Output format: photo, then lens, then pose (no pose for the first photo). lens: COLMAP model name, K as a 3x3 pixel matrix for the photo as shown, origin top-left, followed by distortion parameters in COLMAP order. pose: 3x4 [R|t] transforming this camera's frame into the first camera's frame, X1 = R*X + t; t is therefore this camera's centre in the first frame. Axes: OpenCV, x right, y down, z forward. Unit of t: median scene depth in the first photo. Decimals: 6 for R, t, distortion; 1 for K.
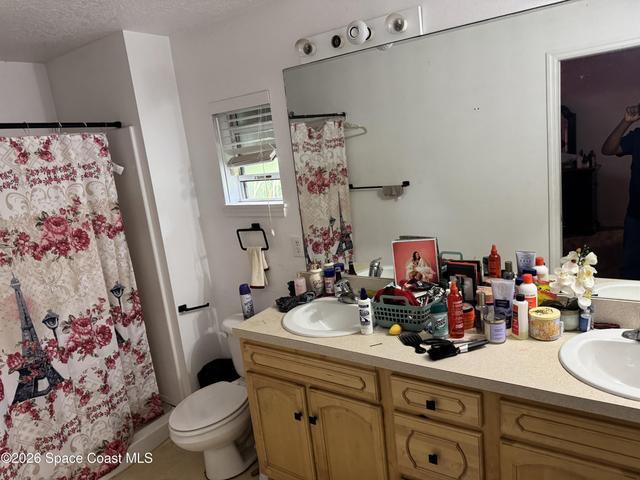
lens RADIAL K [[446.7, 0, 317.2], [0, 446.7, 235.0], [0, 0, 1]] dist [0.066915, -0.096645]
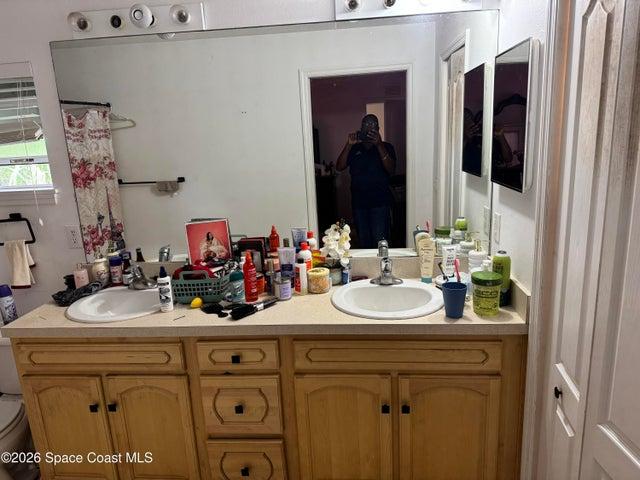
lens RADIAL K [[446.7, 0, 323.2], [0, 446.7, 233.6], [0, 0, 1]] dist [0.066915, -0.096645]
pose [[0.863053, -0.038049, 0.503679, -0.076426], [0.049155, 0.998753, -0.008779, 0.058556], [-0.502716, 0.032335, 0.863846, -0.056487]]
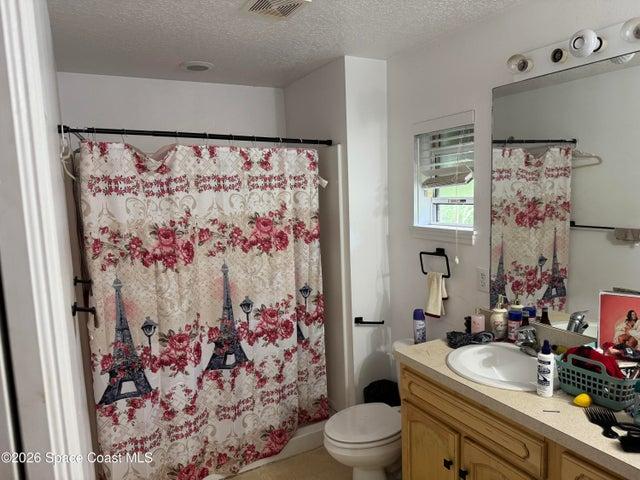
lens RADIAL K [[446.7, 0, 320.5], [0, 446.7, 234.8], [0, 0, 1]] dist [0.066915, -0.096645]
pose [[0.888562, 0.126715, -0.440910, 0.060561], [-0.150642, 0.988395, -0.019529, 0.003683], [0.433319, 0.083772, 0.897339, 0.036218]]
